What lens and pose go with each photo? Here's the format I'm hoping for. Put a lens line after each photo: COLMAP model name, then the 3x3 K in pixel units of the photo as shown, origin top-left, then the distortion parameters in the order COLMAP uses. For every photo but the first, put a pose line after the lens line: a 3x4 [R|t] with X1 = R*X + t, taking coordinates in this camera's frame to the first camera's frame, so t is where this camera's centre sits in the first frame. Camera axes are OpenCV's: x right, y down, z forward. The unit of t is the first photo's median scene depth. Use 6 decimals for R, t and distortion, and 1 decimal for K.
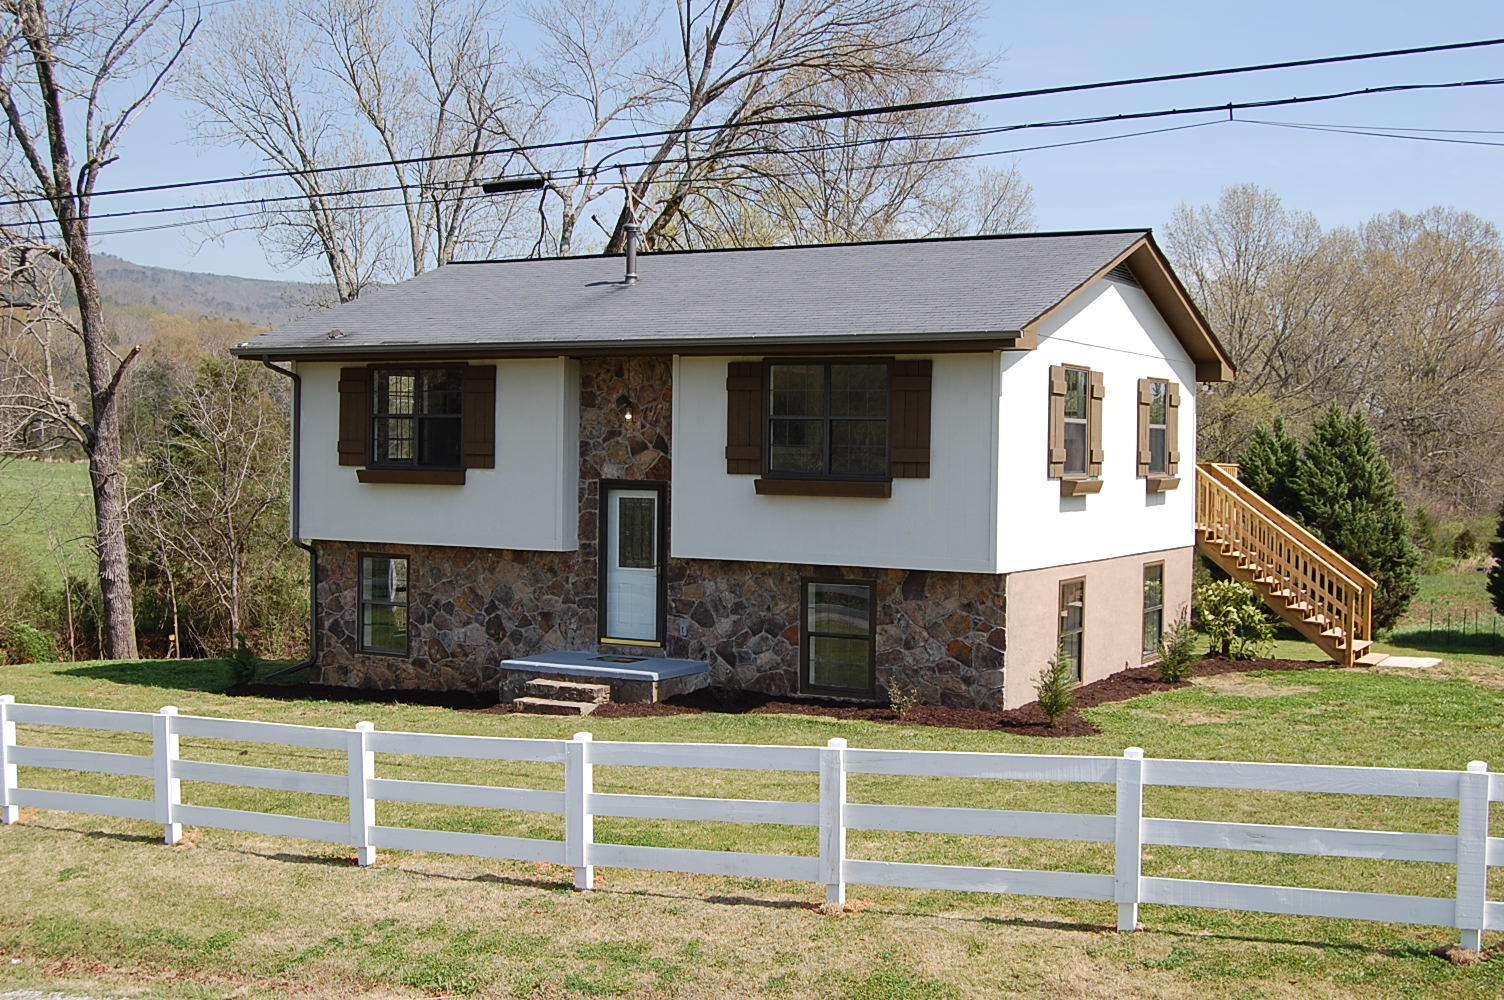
lens RADIAL K [[1782.2, 0, 775.9], [0, 1782.2, 472.0], [0, 0, 1]] dist [-0.032946, 0.000000]
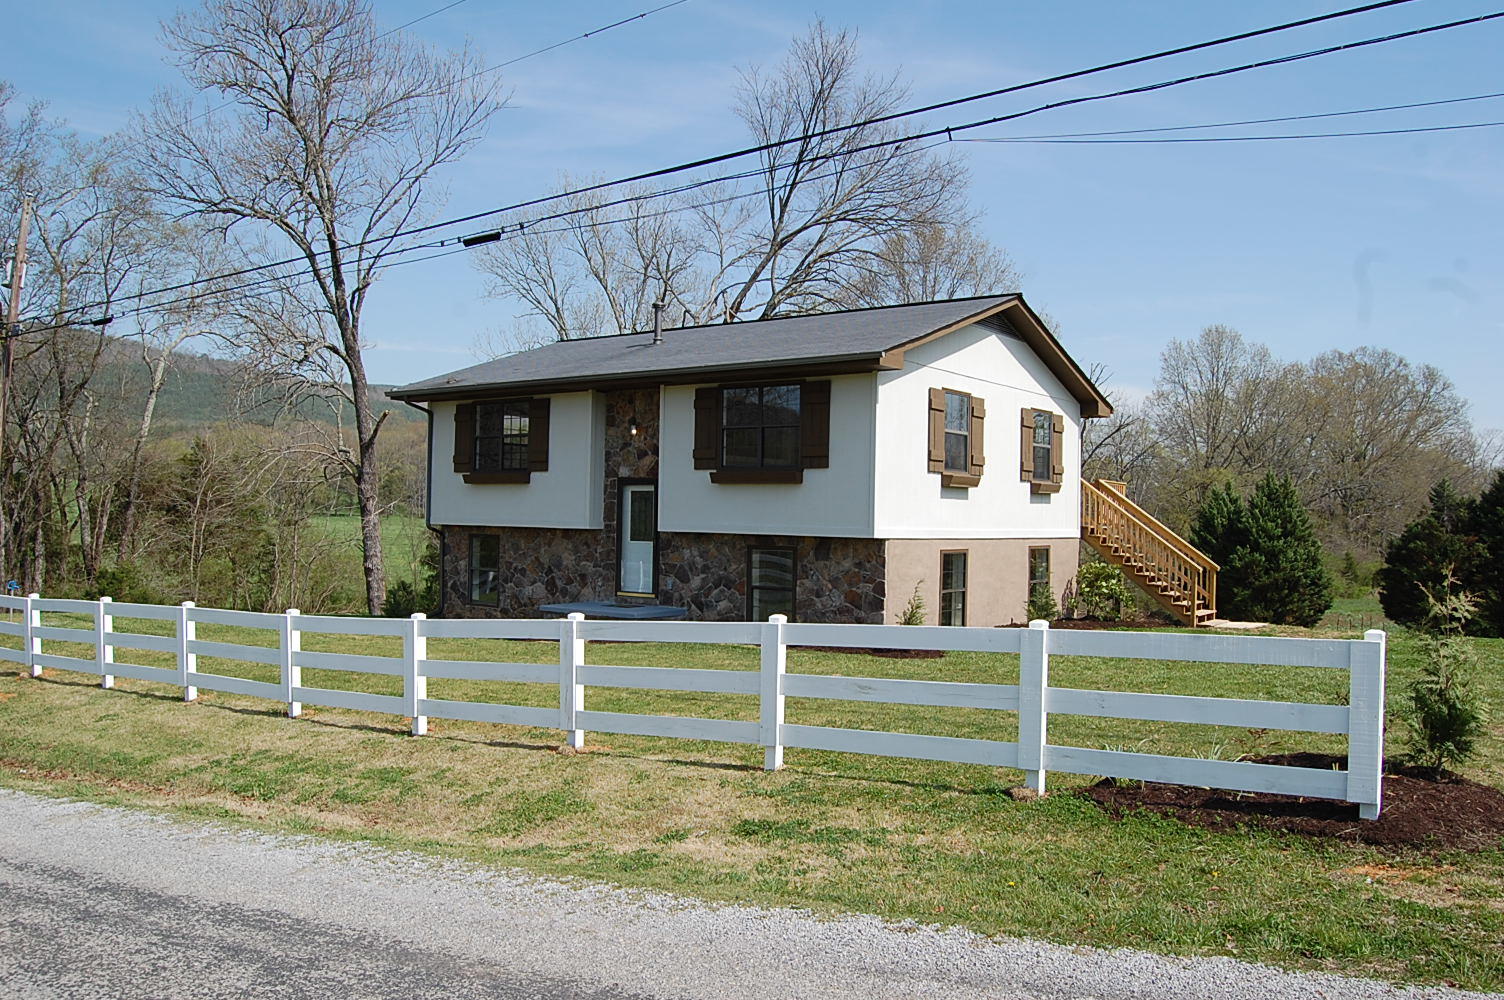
lens RADIAL K [[1179.3, 0, 773.3], [0, 1179.3, 488.1], [0, 0, 1]] dist [-0.084549, 0.036422]
pose [[0.991656, 0.001552, -0.128900, 0.136325], [-0.006642, 0.999214, -0.039072, 0.045888], [0.128738, 0.039602, 0.990888, 0.099052]]
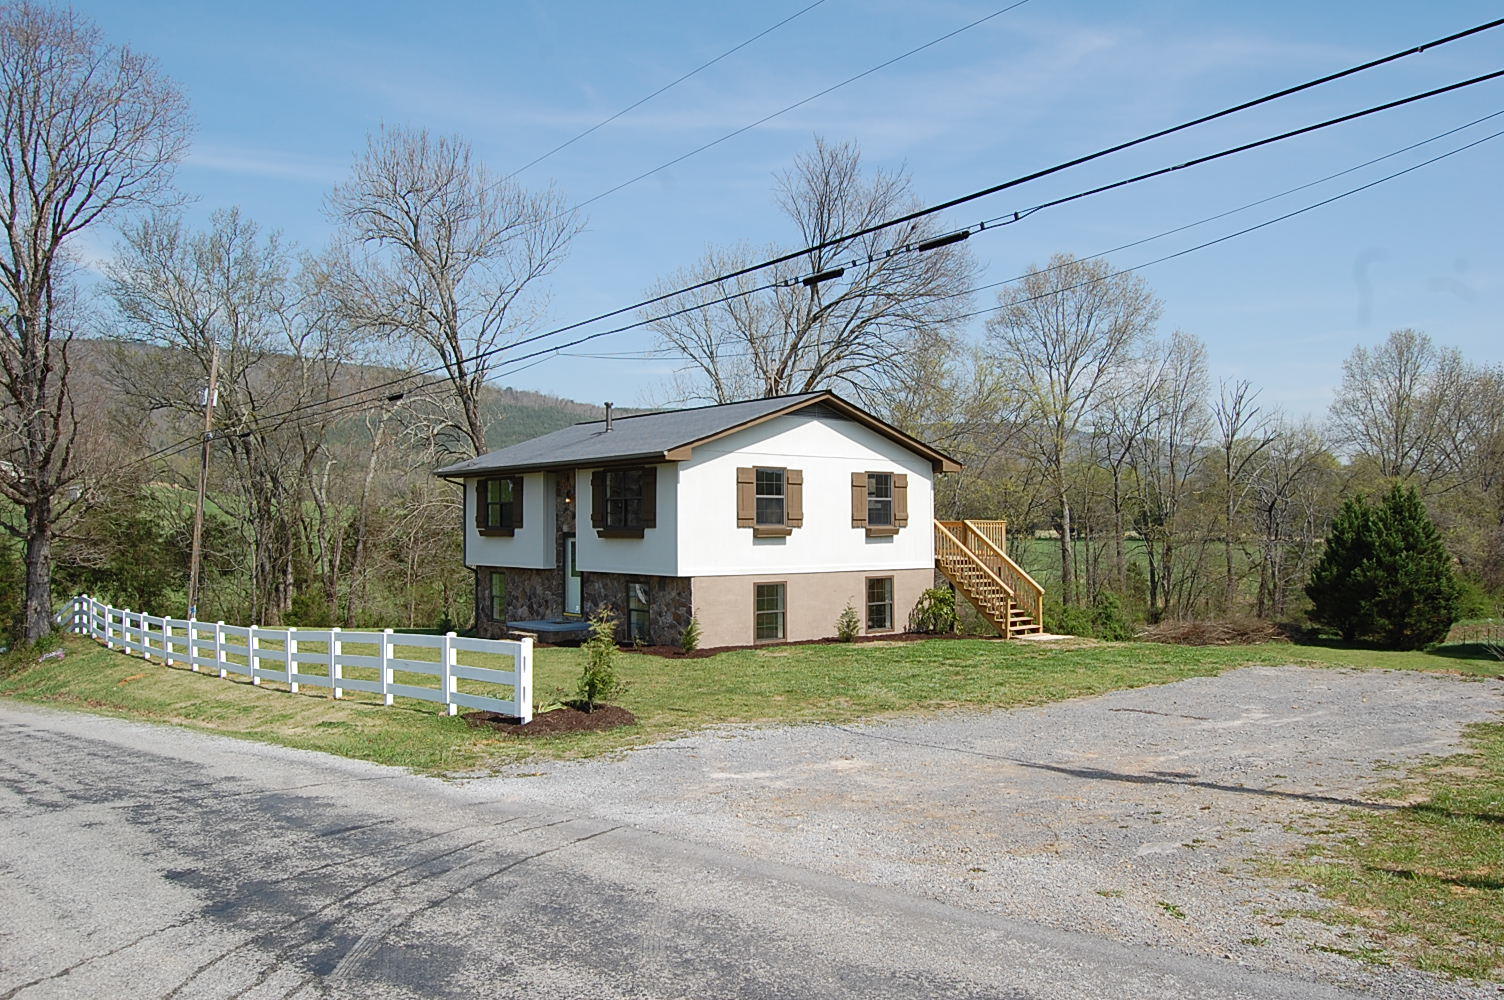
lens RADIAL K [[1179.3, 0, 783.8], [0, 1179.3, 483.6], [0, 0, 1]] dist [-0.084549, 0.036422]
pose [[0.933461, -0.029757, -0.357441, 0.579617], [0.010879, 0.998443, -0.054712, 0.023388], [0.358513, 0.047183, 0.932332, -0.127911]]
